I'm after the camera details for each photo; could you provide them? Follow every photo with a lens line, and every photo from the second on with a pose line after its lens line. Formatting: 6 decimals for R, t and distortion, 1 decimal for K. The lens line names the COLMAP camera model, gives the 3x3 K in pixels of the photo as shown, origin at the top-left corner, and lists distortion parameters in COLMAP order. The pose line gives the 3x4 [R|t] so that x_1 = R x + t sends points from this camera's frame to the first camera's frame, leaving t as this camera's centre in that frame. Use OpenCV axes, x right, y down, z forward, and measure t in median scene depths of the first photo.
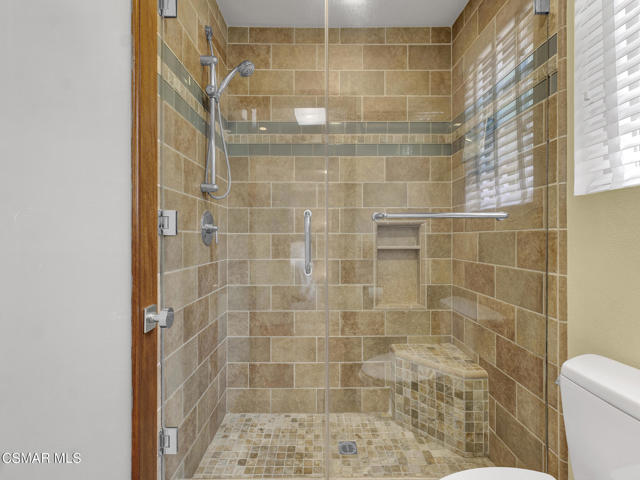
lens RADIAL K [[280.6, 0, 318.2], [0, 280.6, 237.6], [0, 0, 1]] dist [-0.000174, -0.000366]
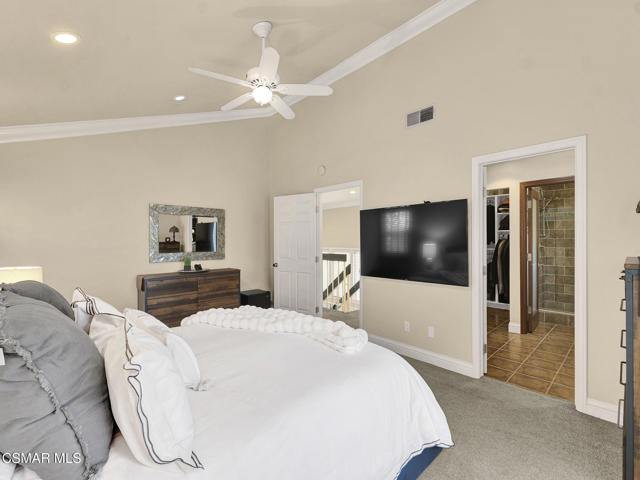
lens RADIAL K [[280.6, 0, 318.2], [0, 280.6, 237.6], [0, 0, 1]] dist [-0.000174, -0.000366]
pose [[0.652937, 0.005168, -0.757395, 0.336137], [-0.003385, 0.999987, 0.003905, -0.117394], [0.757405, 0.000014, 0.652945, -2.649225]]
